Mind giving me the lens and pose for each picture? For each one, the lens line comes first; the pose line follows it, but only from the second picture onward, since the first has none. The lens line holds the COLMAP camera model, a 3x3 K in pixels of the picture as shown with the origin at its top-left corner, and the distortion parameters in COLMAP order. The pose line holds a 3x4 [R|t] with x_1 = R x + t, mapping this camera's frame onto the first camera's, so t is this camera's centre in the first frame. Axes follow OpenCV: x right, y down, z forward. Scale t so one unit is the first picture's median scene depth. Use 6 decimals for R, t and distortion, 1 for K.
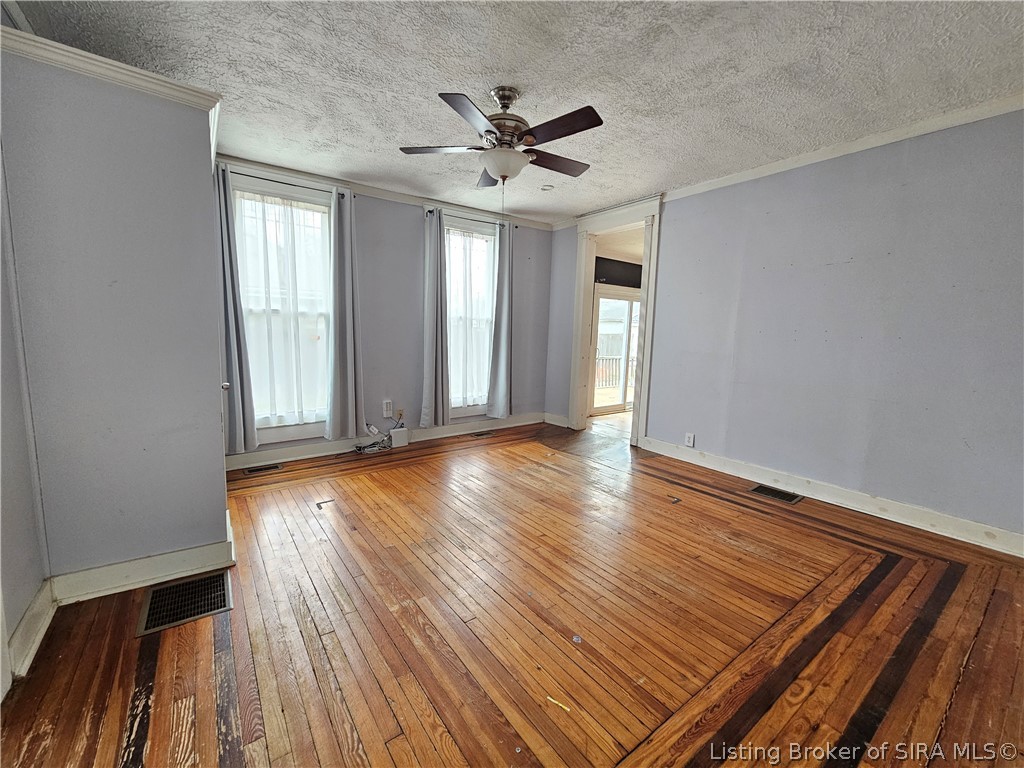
lens RADIAL K [[420.2, 0, 506.6], [0, 420.2, 385.9], [0, 0, 1]] dist [0.003281, -0.000455]
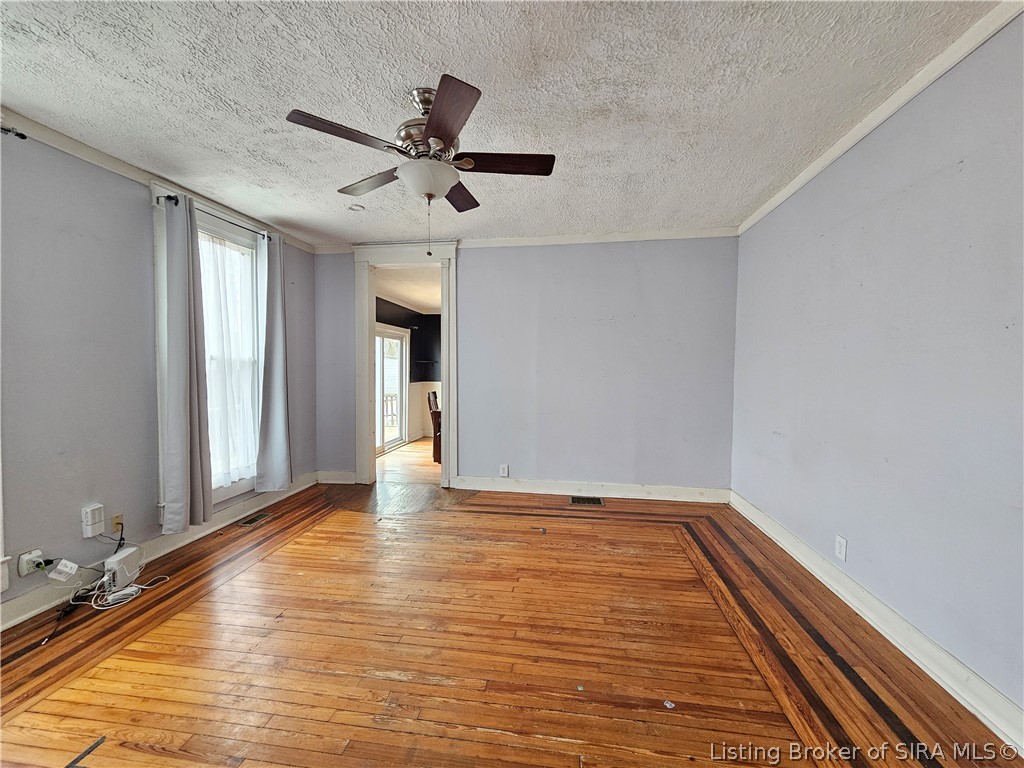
lens RADIAL K [[420.2, 0, 506.7], [0, 420.2, 385.9], [0, 0, 1]] dist [0.003281, -0.000455]
pose [[0.707526, -0.054182, 0.704607, -0.362255], [0.106024, 0.993910, -0.030036, -0.063558], [-0.698689, 0.095957, 0.708961, 0.253492]]
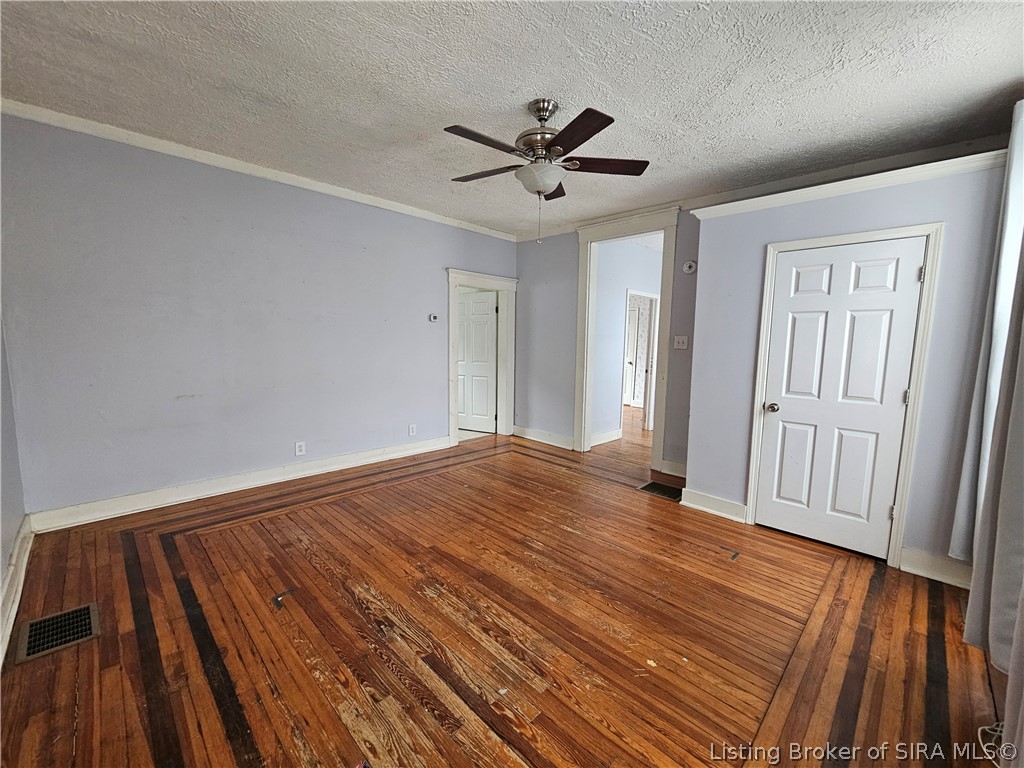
lens RADIAL K [[420.2, 0, 504.2], [0, 420.2, 384.4], [0, 0, 1]] dist [0.003281, -0.000455]
pose [[-0.987991, -0.028996, -0.151768, 0.157537], [-0.063603, 0.971477, 0.228444, -0.206711], [0.140815, 0.235353, -0.961655, 1.488120]]
